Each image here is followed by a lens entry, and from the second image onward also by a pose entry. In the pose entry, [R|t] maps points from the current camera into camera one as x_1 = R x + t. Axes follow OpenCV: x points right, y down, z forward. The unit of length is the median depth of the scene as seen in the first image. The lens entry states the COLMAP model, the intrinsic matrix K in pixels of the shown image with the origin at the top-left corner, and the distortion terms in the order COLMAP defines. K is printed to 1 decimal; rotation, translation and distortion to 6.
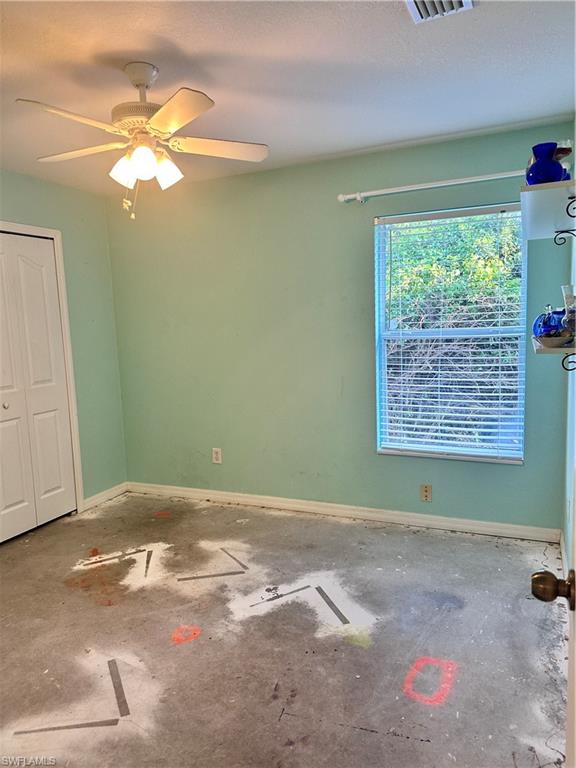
lens RADIAL K [[531.5, 0, 285.7], [0, 531.5, 385.1], [0, 0, 1]] dist [0.049270, -0.069052]
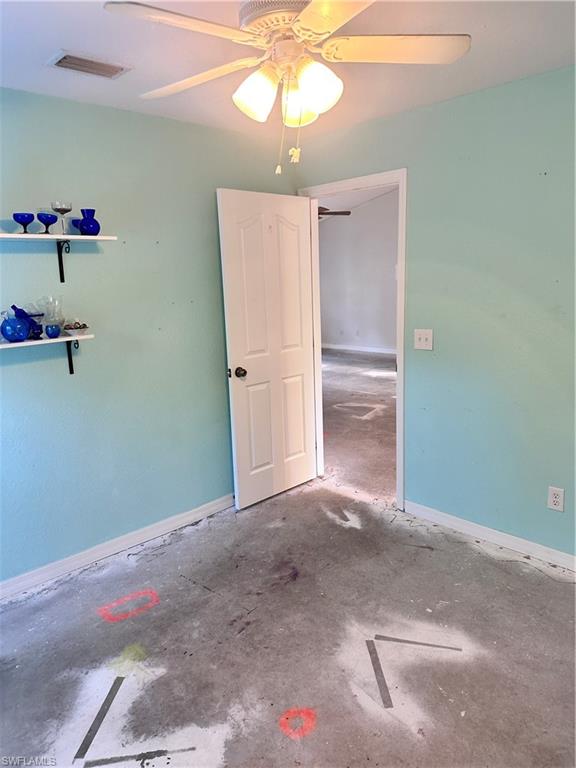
lens RADIAL K [[531.5, 0, 287.7], [0, 531.5, 383.6], [0, 0, 1]] dist [0.049270, -0.069052]
pose [[-0.917708, -0.013449, 0.397029, -0.529673], [0.112643, 0.949597, 0.292534, -0.251428], [-0.380952, 0.313183, -0.869938, 1.706975]]
